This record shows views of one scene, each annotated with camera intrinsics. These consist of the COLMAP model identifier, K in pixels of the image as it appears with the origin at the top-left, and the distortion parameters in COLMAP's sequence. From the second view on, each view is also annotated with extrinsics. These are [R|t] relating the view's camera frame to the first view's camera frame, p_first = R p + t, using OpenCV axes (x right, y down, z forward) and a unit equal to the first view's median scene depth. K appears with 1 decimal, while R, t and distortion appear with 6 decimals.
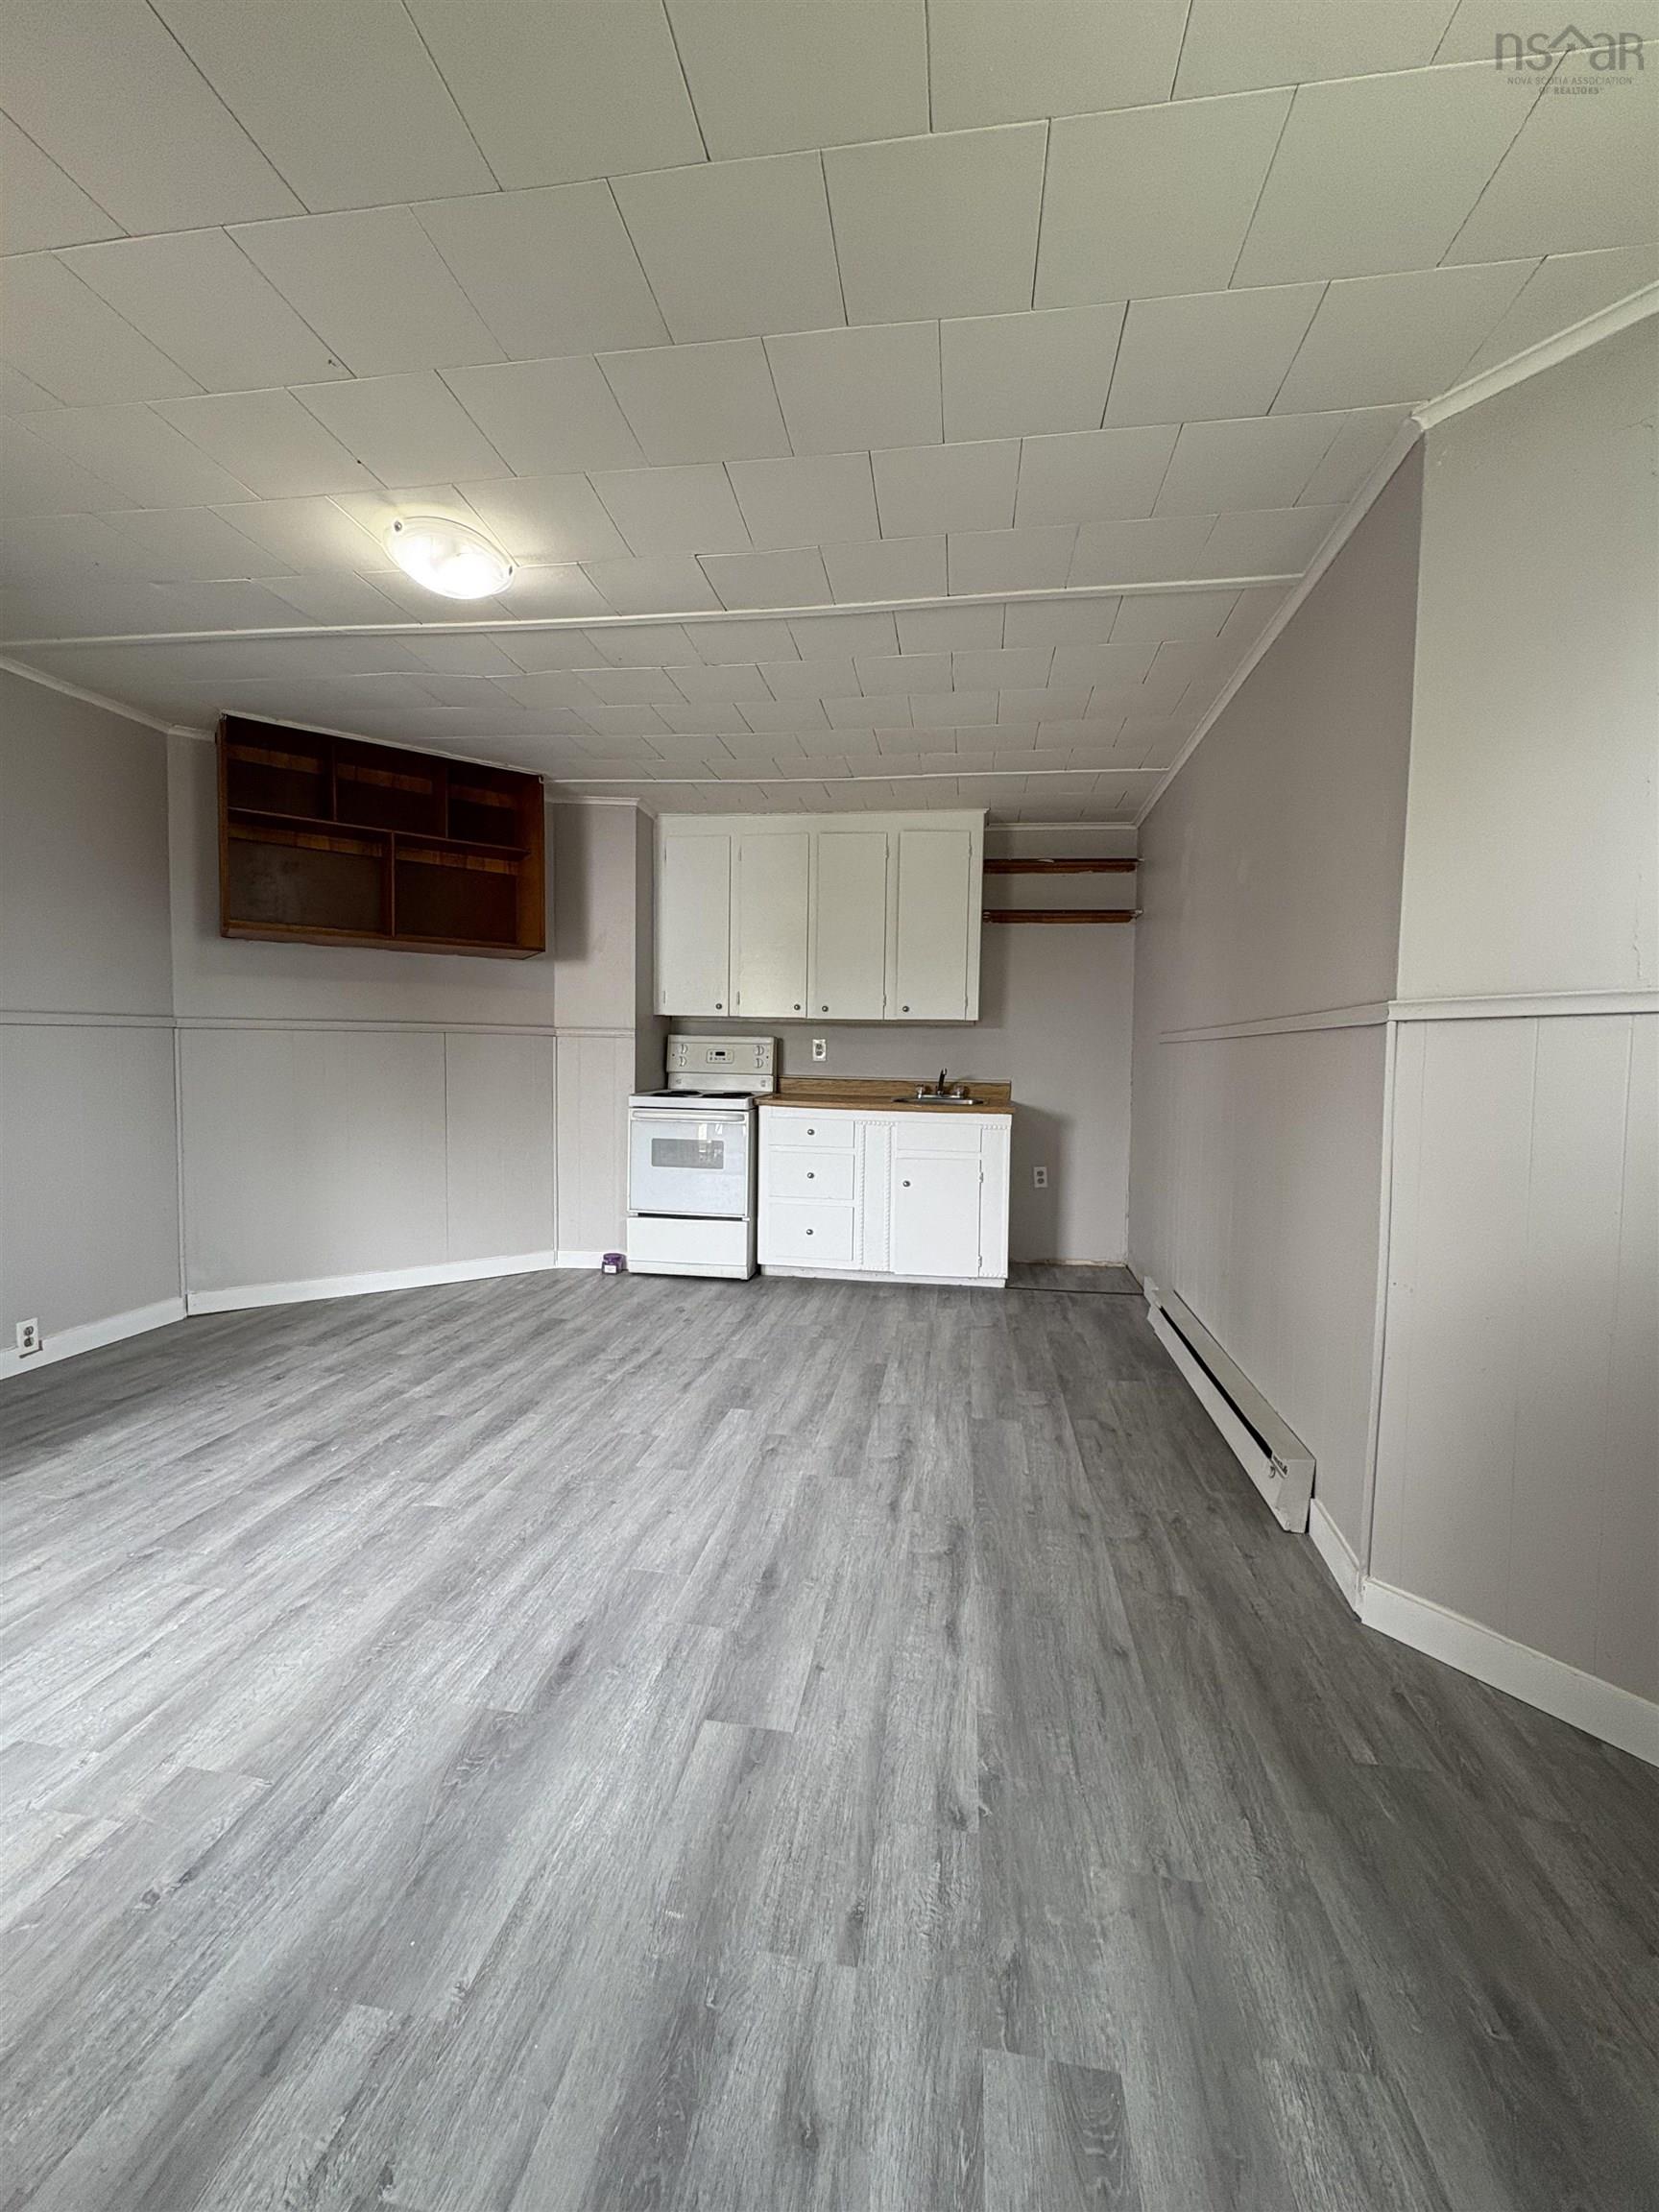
lens RADIAL K [[891.9, 0, 829.6], [0, 891.9, 1109.3], [0, 0, 1]] dist [-0.000238, 0.000145]
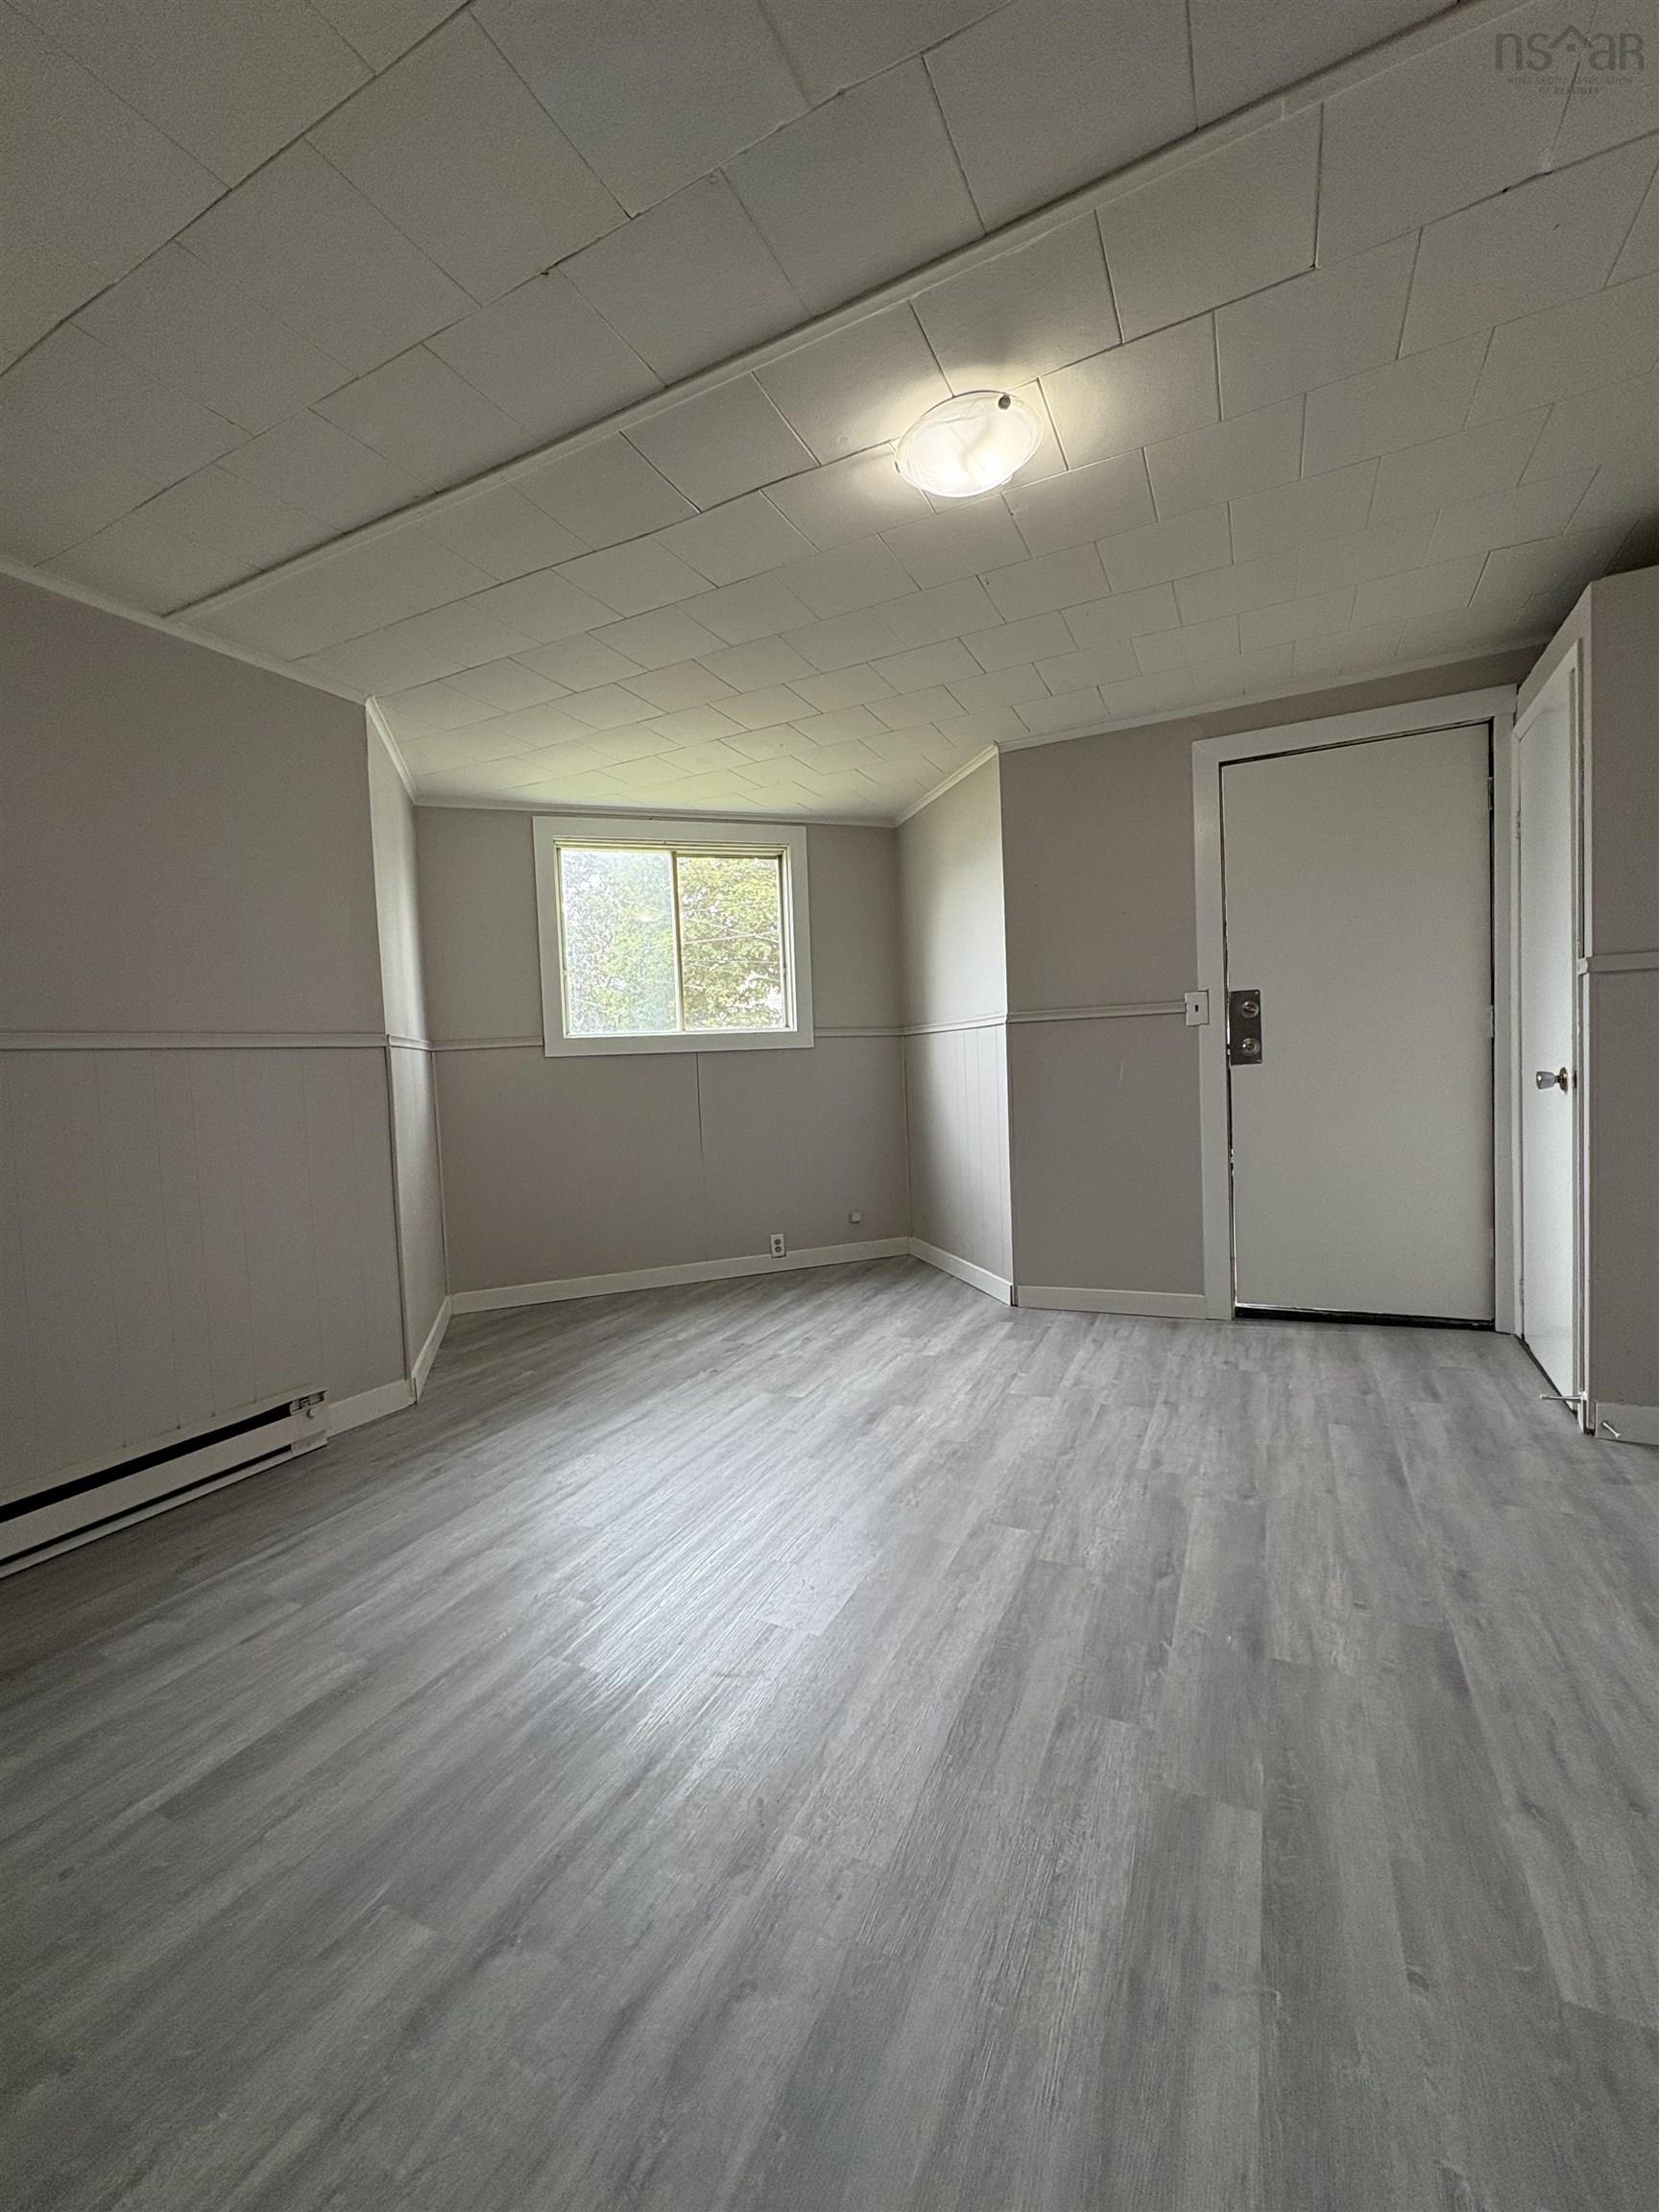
lens RADIAL K [[891.9, 0, 831.6], [0, 891.9, 1103.7], [0, 0, 1]] dist [-0.000238, 0.000145]
pose [[-0.952861, 0.013047, 0.303127, -0.504384], [0.047529, 0.993159, 0.106657, -0.095638], [-0.299662, 0.116037, -0.946963, 1.736243]]
